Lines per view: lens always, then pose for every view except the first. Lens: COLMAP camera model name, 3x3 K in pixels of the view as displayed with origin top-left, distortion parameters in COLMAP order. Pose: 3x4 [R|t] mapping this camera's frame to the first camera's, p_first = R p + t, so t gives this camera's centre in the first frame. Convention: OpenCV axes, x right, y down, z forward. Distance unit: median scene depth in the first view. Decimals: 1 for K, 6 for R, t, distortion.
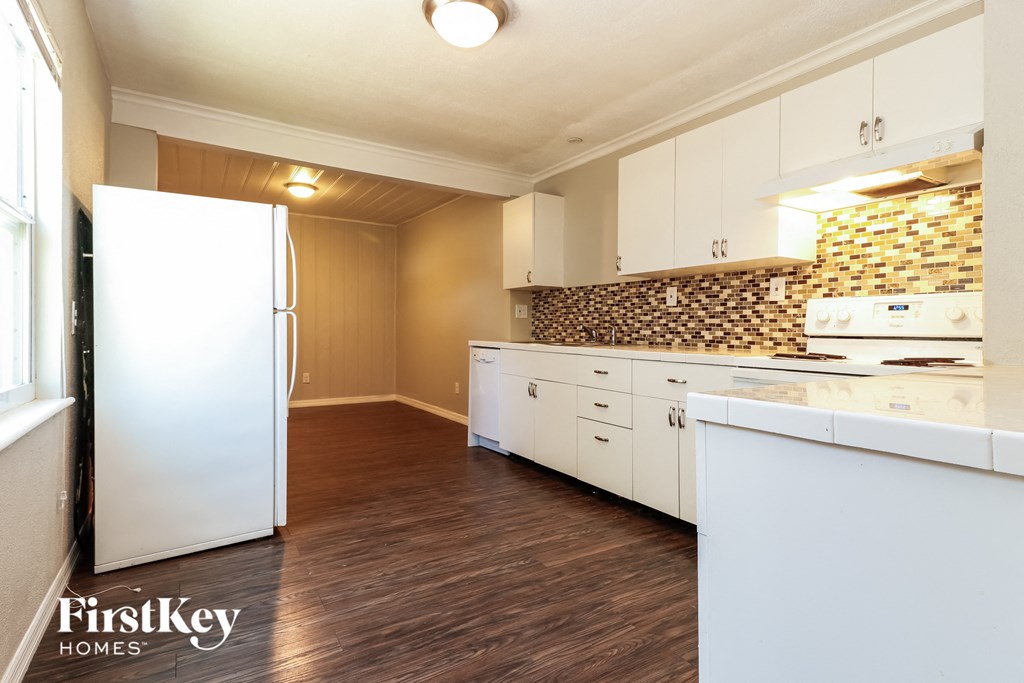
lens RADIAL K [[514.9, 0, 513.0], [0, 514.9, 328.4], [0, 0, 1]] dist [0.033172, 0.000006]
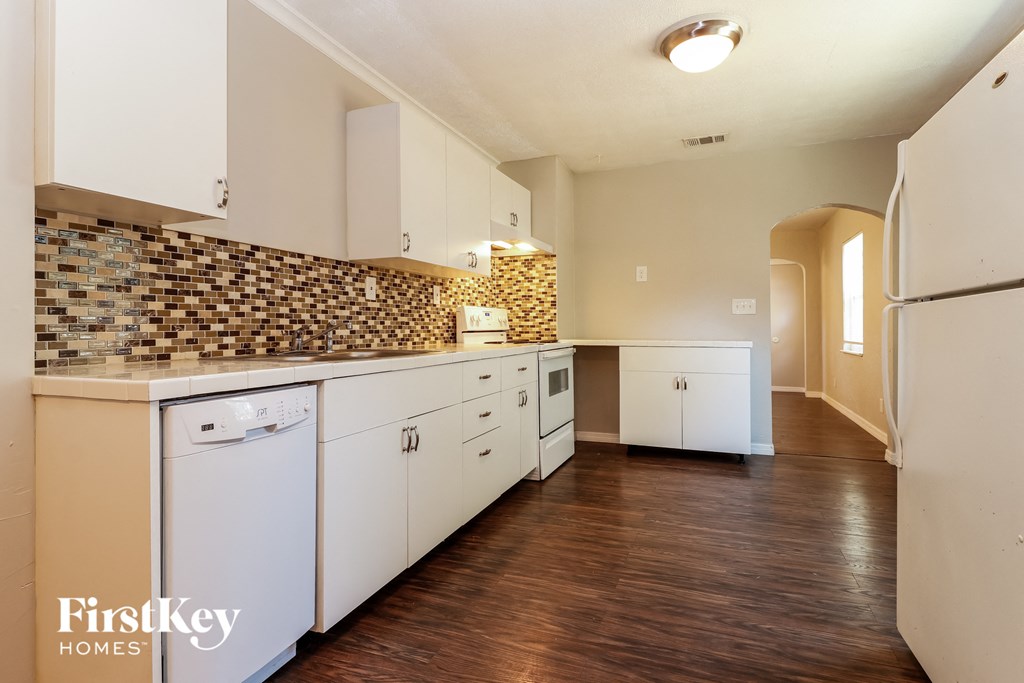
lens RADIAL K [[514.7, 0, 507.1], [0, 514.7, 336.6], [0, 0, 1]] dist [0.014604, 0.000224]
pose [[-0.576941, -0.024736, 0.816411, -0.490066], [-0.004800, 0.999627, 0.026895, -0.007708], [-0.816772, 0.011598, -0.576844, 1.279356]]
